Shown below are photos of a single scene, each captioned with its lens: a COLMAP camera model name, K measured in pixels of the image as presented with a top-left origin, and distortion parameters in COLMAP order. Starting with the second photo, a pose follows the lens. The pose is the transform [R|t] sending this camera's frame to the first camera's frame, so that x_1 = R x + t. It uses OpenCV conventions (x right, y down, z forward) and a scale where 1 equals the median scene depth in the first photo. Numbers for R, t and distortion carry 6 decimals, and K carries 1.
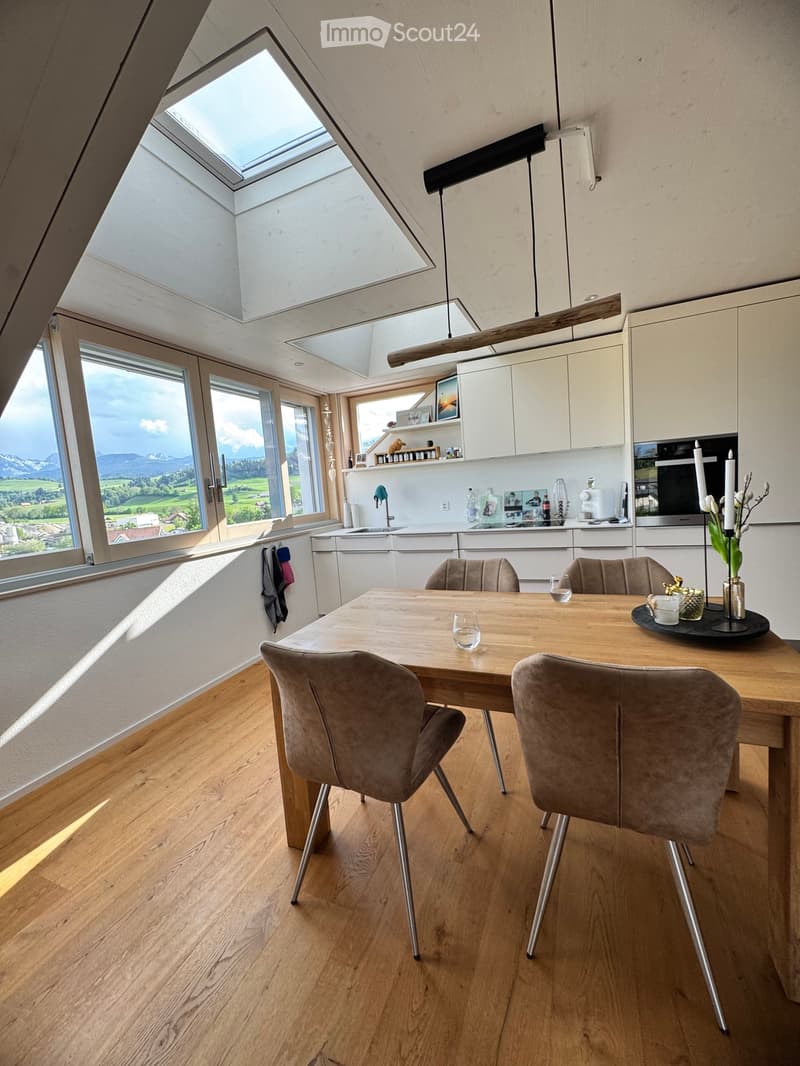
lens RADIAL K [[420.5, 0, 398.1], [0, 420.5, 527.4], [0, 0, 1]] dist [-0.000690, 0.000496]
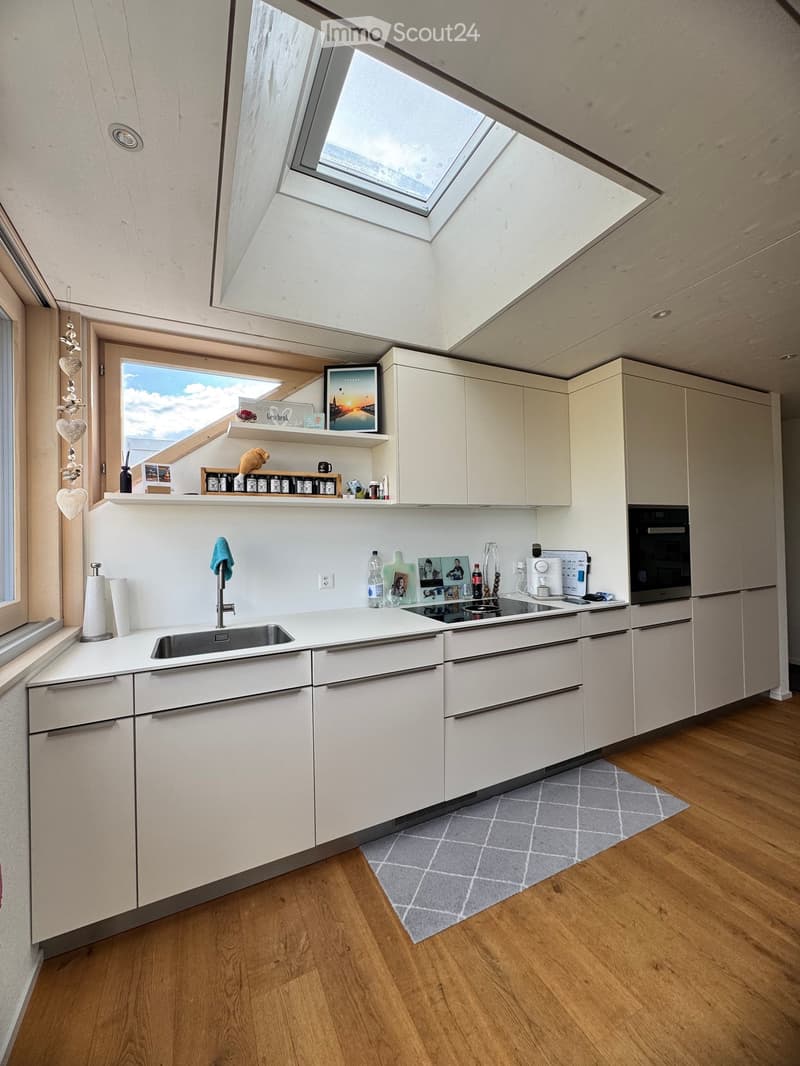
lens RADIAL K [[420.5, 0, 397.9], [0, 420.5, 529.1], [0, 0, 1]] dist [-0.000690, 0.000496]
pose [[0.662008, 0.077211, 0.745509, -0.264986], [0.041573, 0.989365, -0.139384, -0.038453], [-0.748343, 0.123266, 0.651757, 0.577712]]
